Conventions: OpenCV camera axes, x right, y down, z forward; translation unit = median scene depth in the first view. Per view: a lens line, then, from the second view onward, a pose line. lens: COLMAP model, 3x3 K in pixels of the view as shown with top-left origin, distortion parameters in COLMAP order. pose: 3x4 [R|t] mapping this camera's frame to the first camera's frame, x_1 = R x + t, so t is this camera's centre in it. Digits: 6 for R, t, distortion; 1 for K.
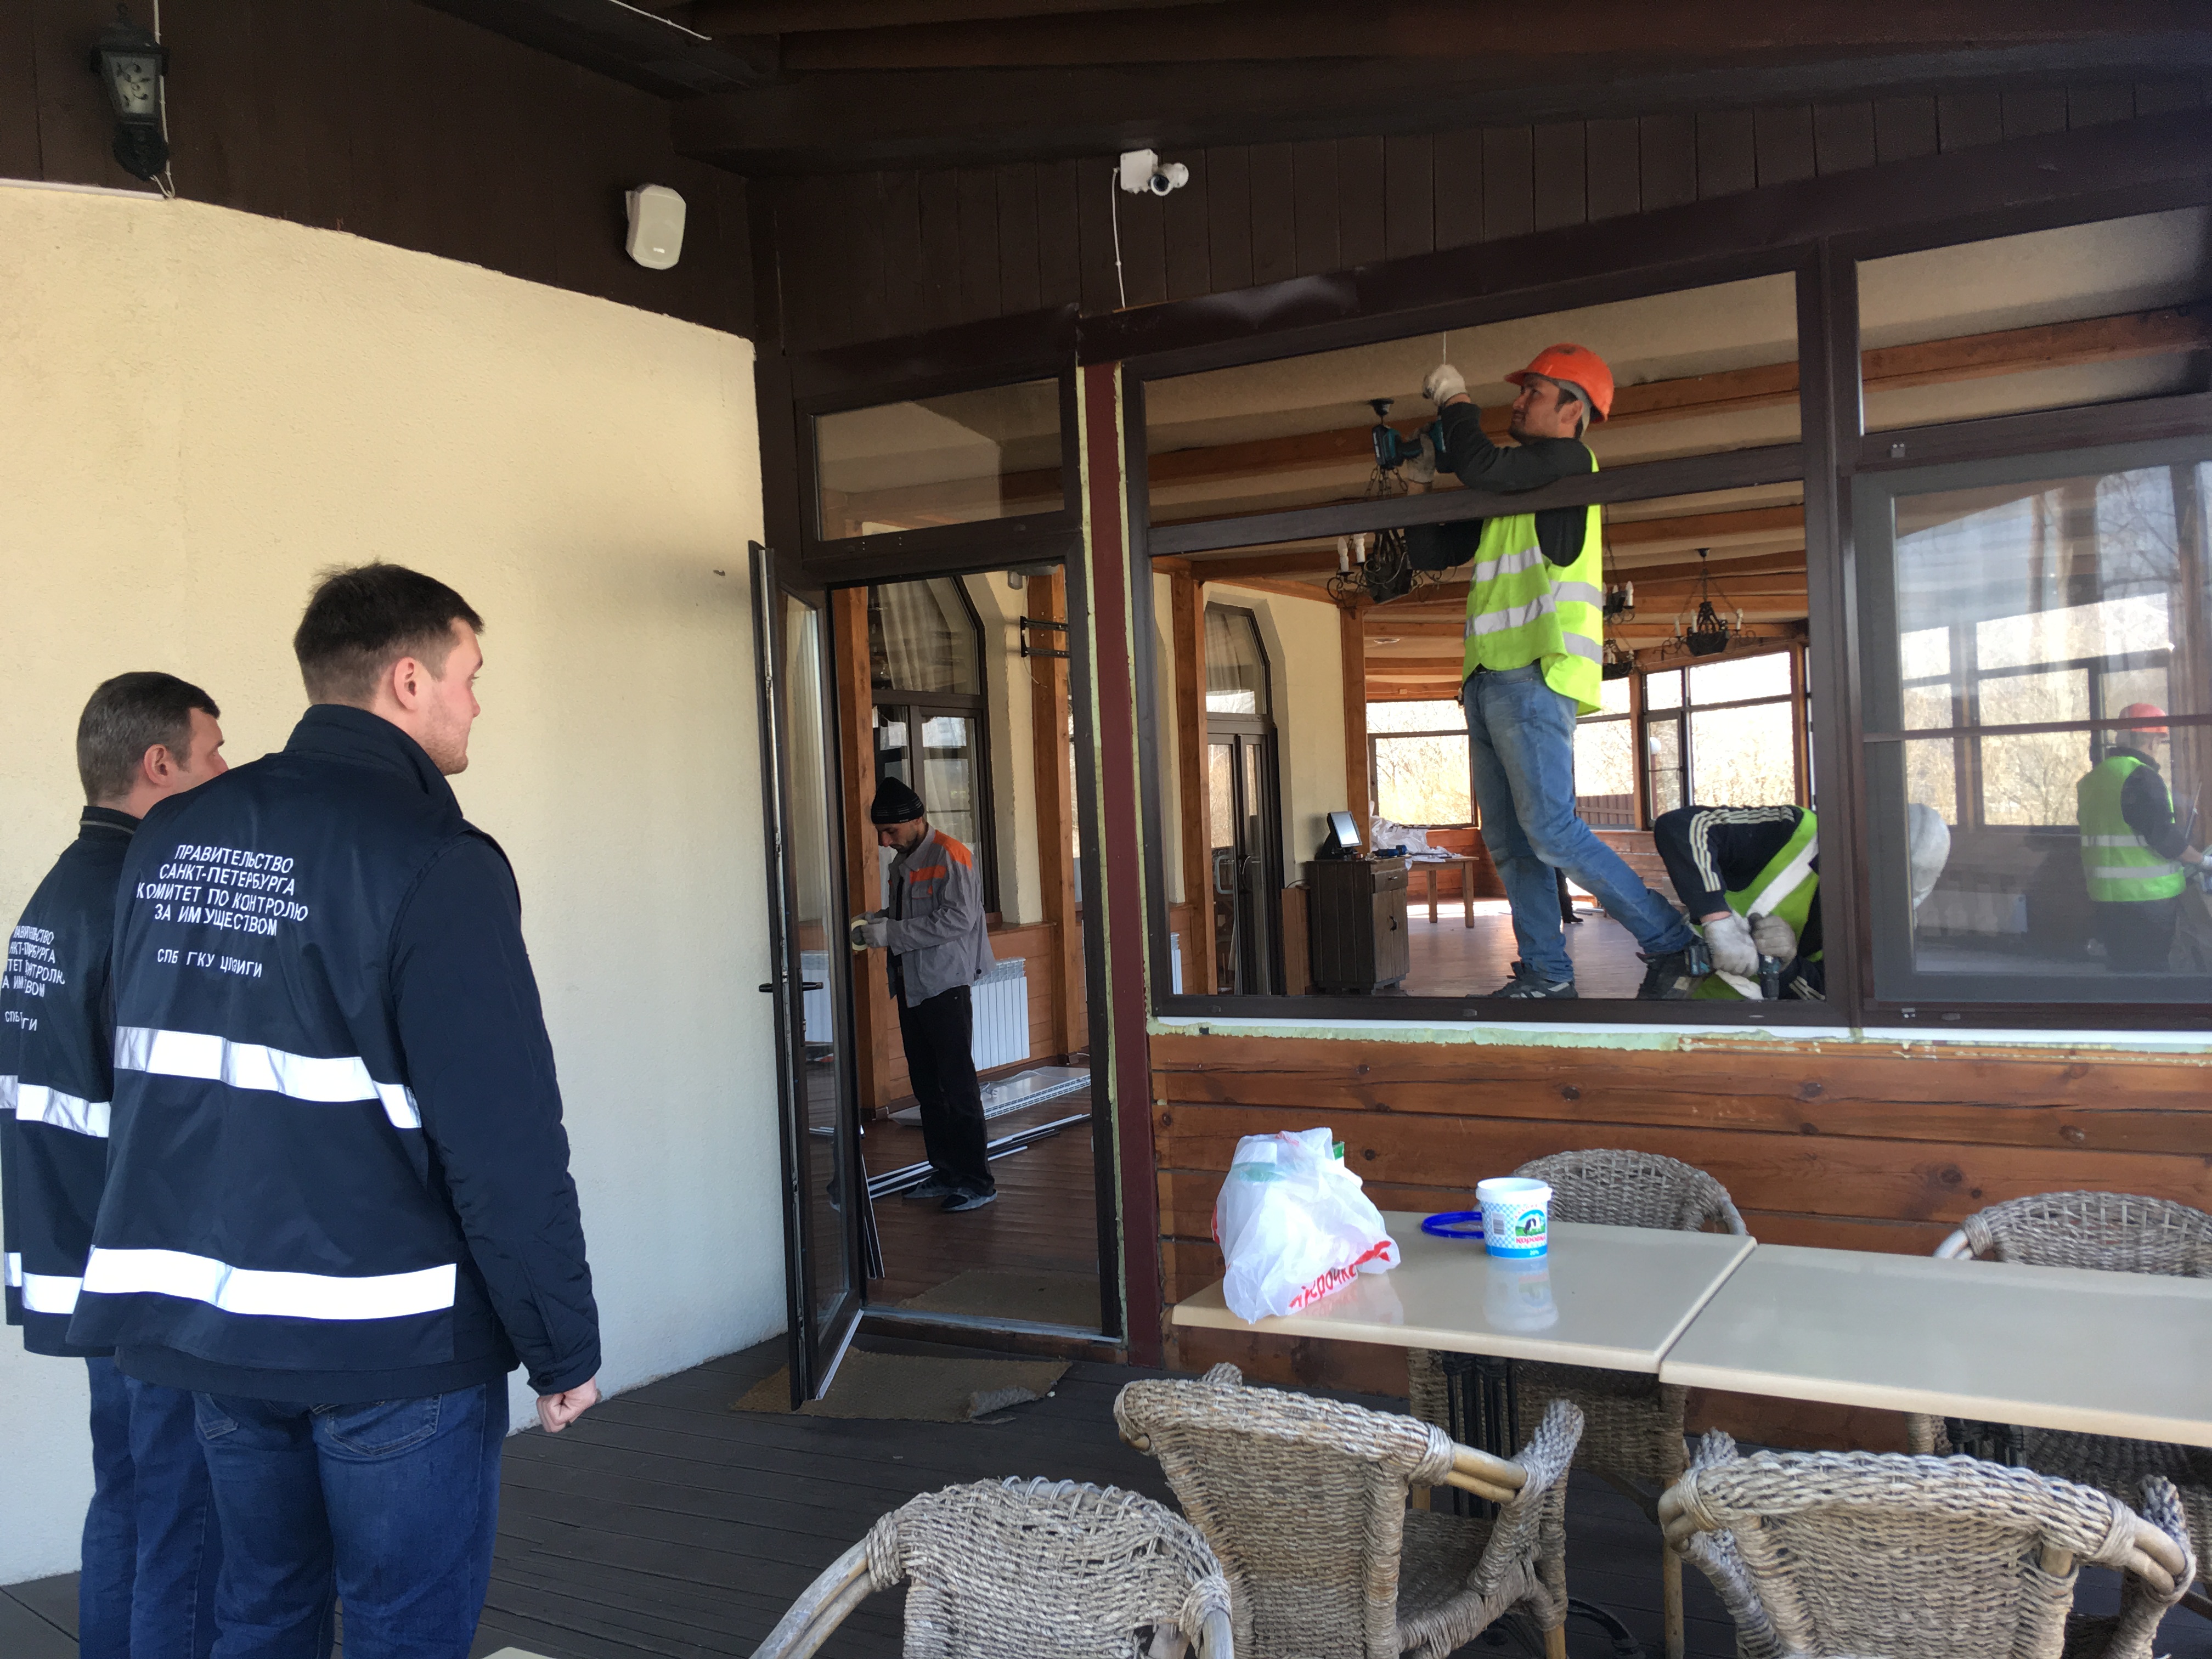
lens RADIAL K [[1884.7, 0, 1106.0], [0, 1884.7, 829.5], [0, 0, 1]] dist [0.058486, -0.007916]
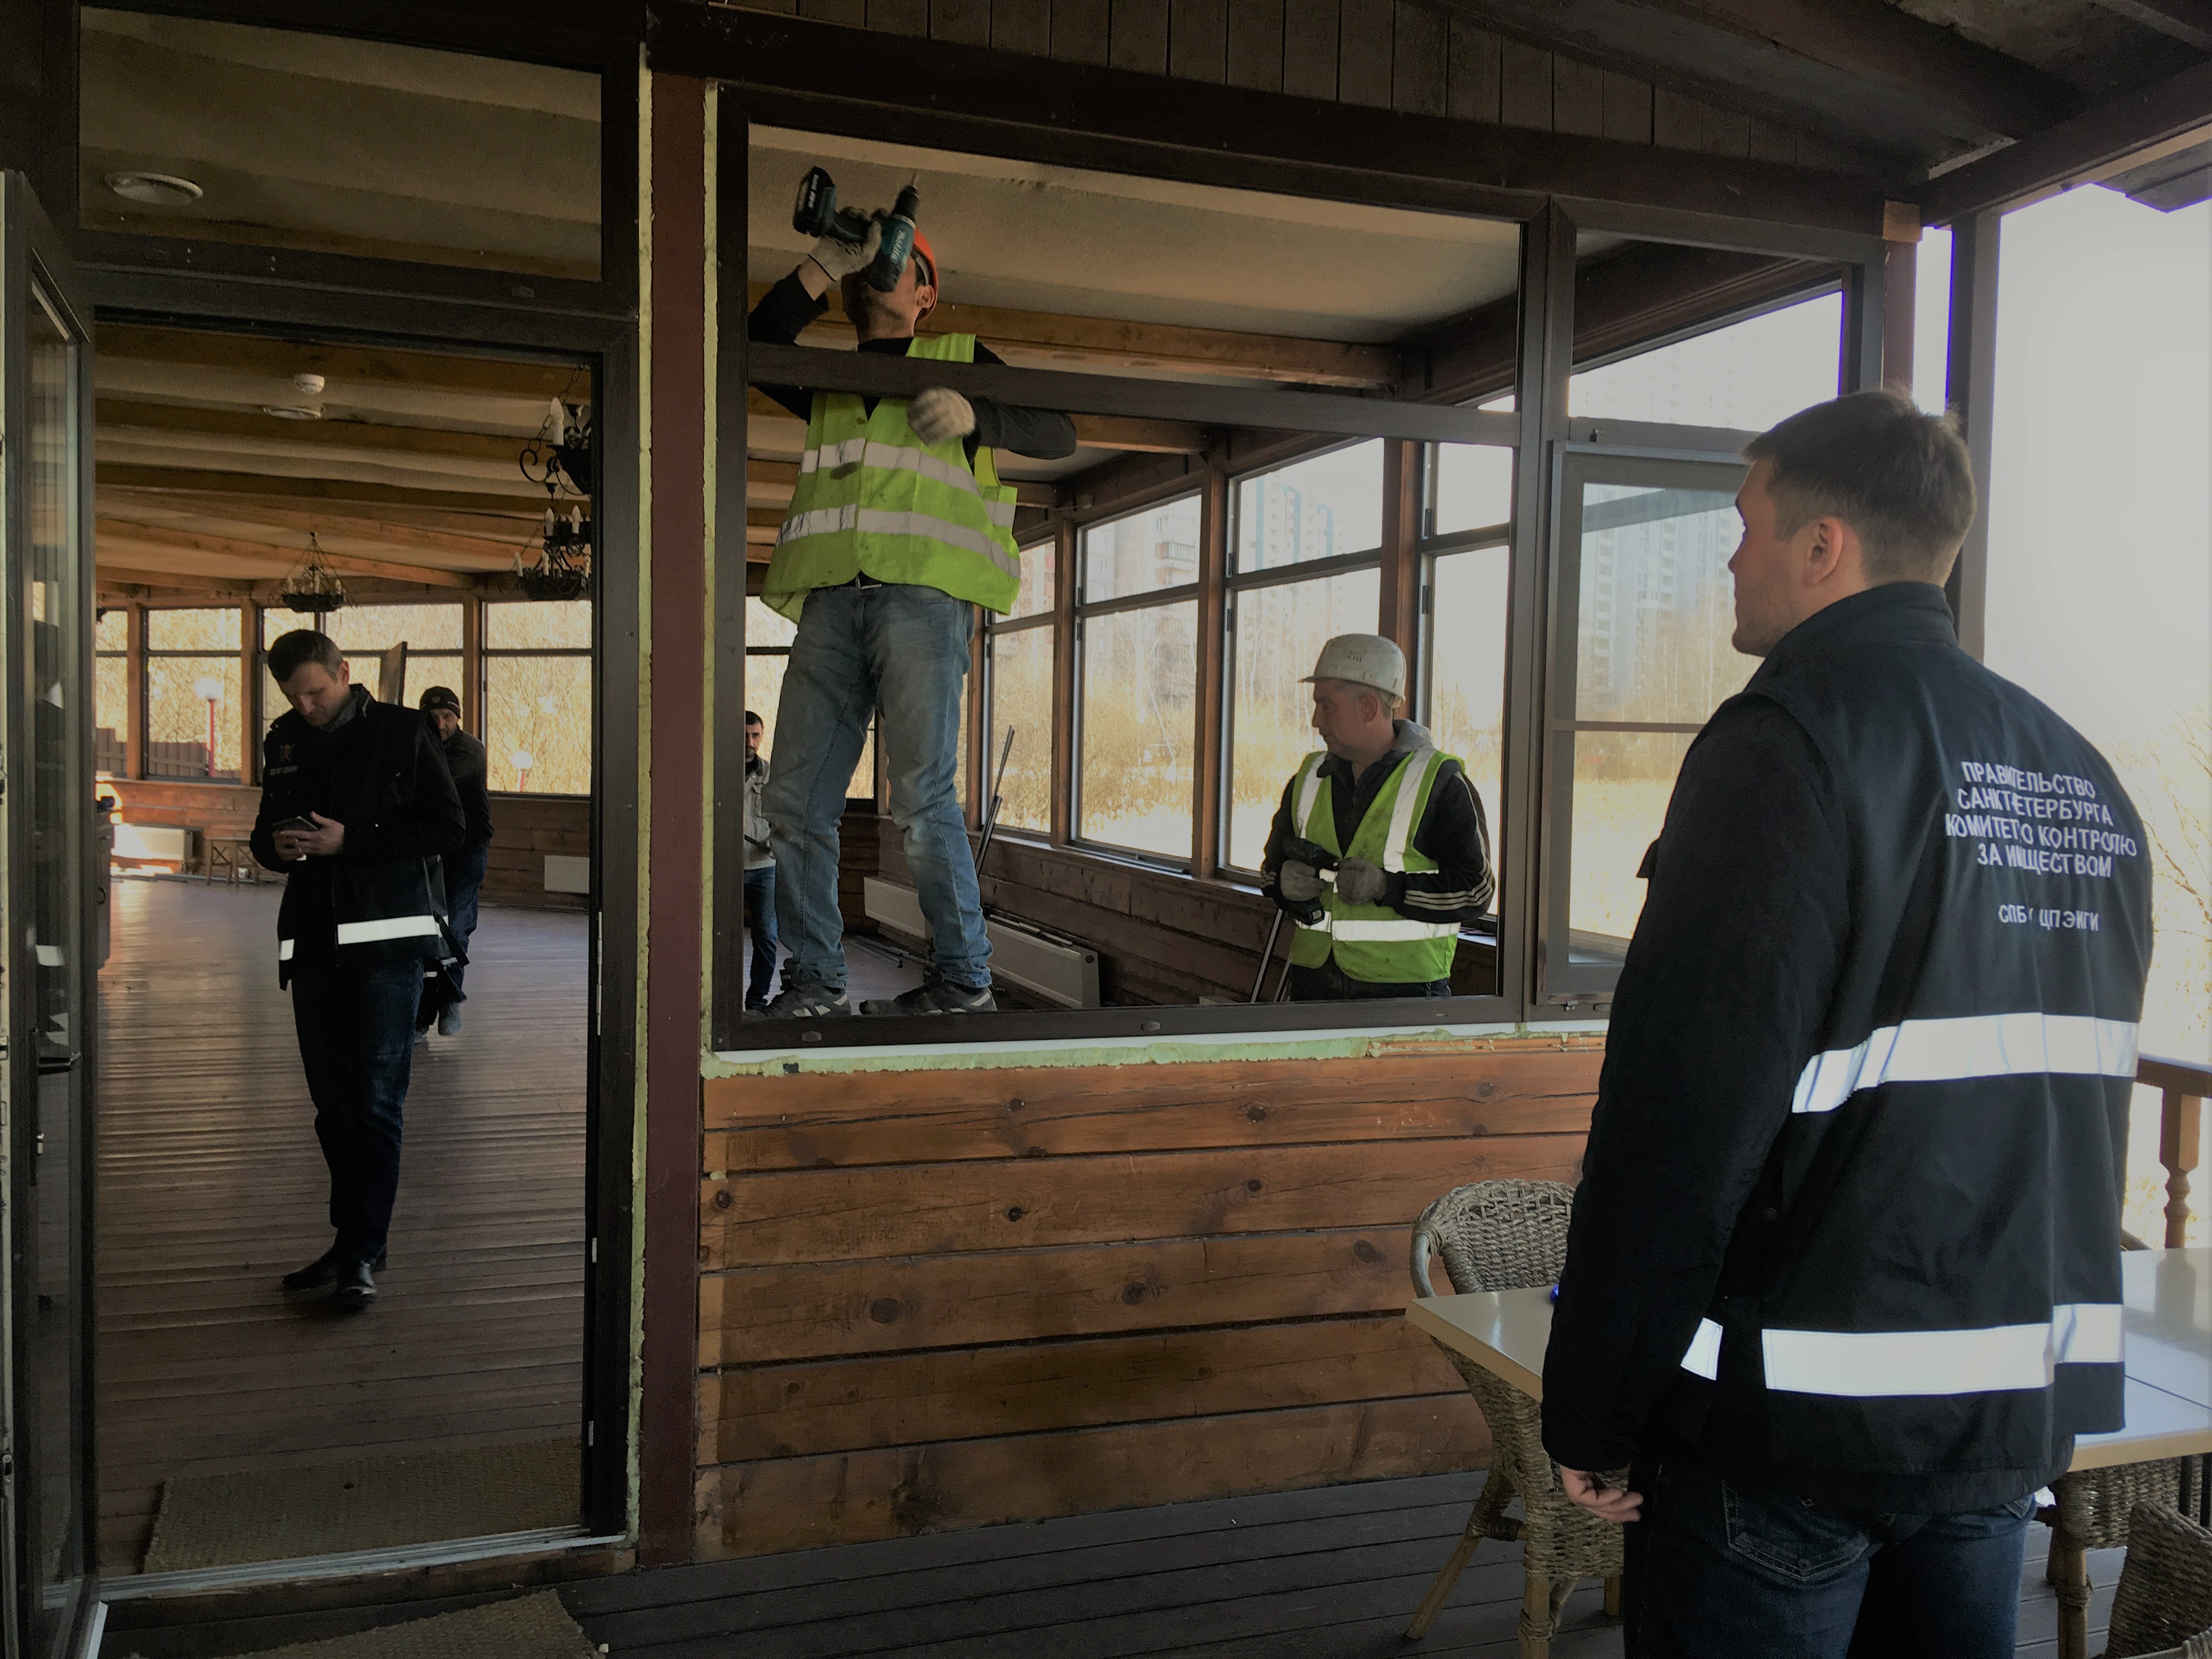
lens RADIAL K [[1884.7, 0, 1106.0], [0, 1884.7, 829.5], [0, 0, 1]] dist [0.058486, -0.007916]
pose [[0.669760, 0.026117, 0.742118, -0.415687], [-0.040821, 0.999165, 0.001677, 0.011669], [-0.741455, -0.031417, 0.670267, 0.458870]]
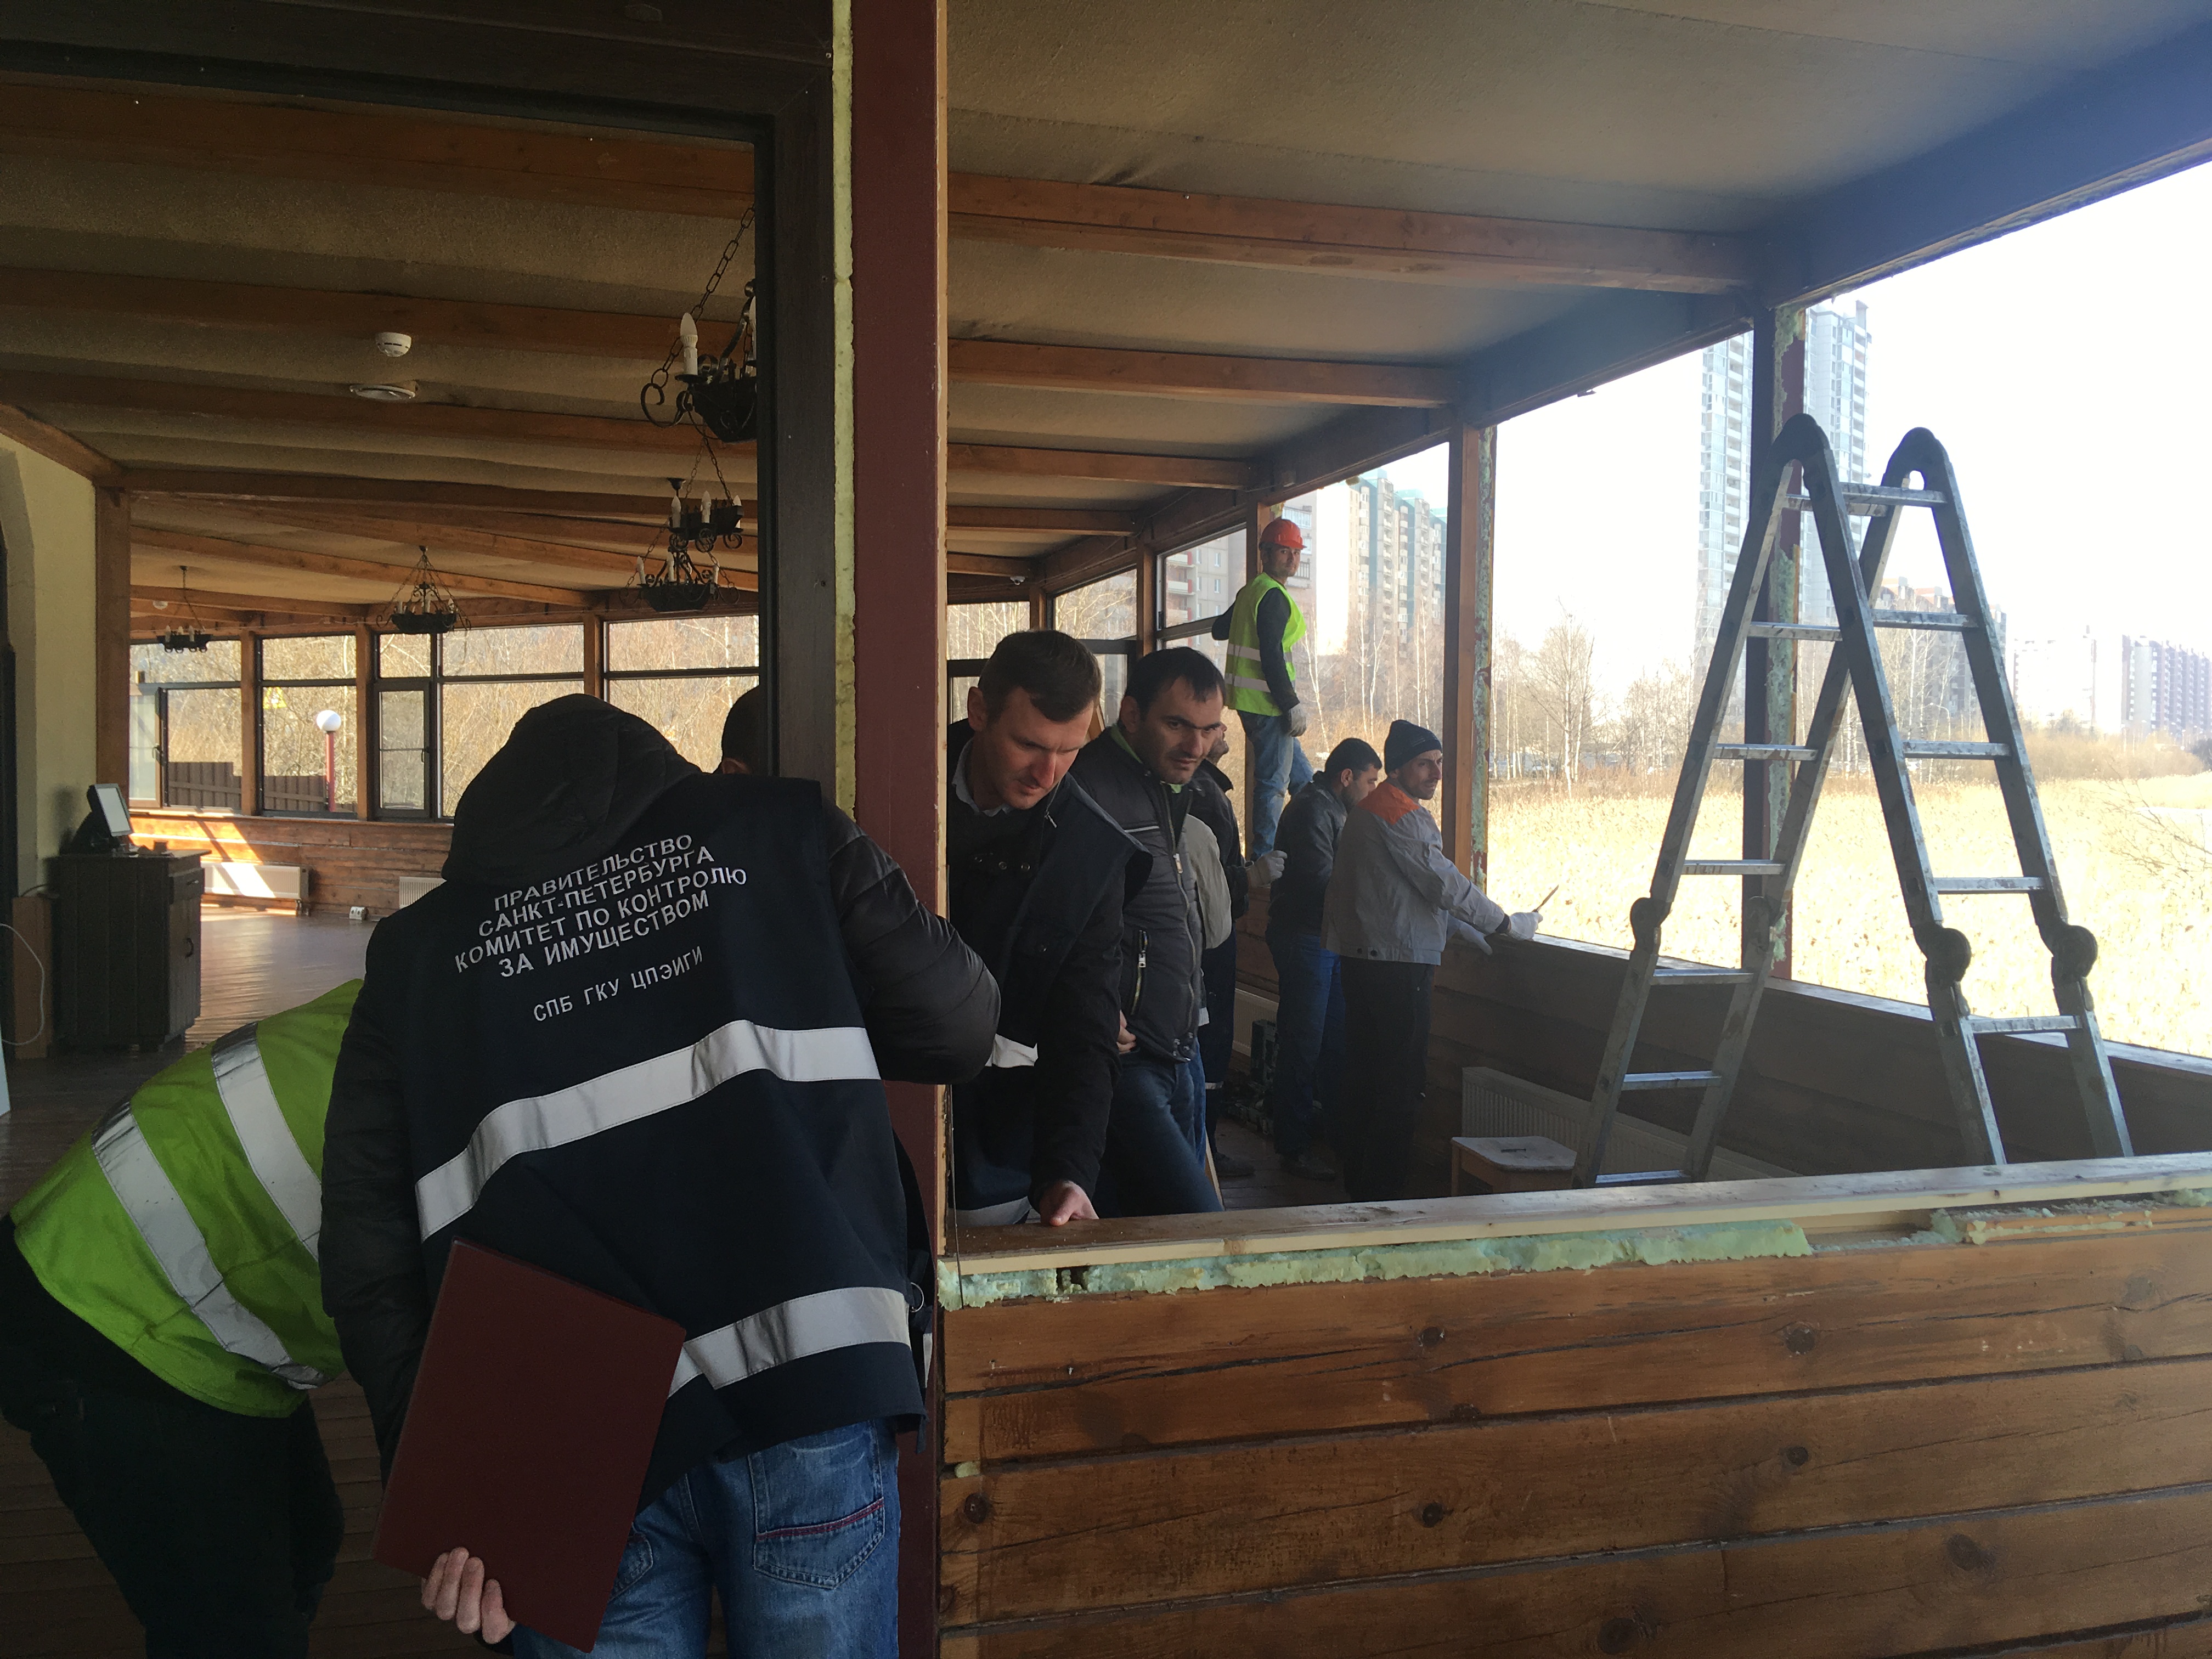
lens RADIAL K [[1859.1, 0, 1086.0], [0, 1859.1, 820.8], [0, 0, 1]] dist [0.127774, -0.198443]
pose [[0.718928, 0.028375, 0.694505, -0.261325], [-0.028405, 0.999531, -0.011433, 0.004326], [-0.694504, -0.011508, 0.719397, 0.720462]]
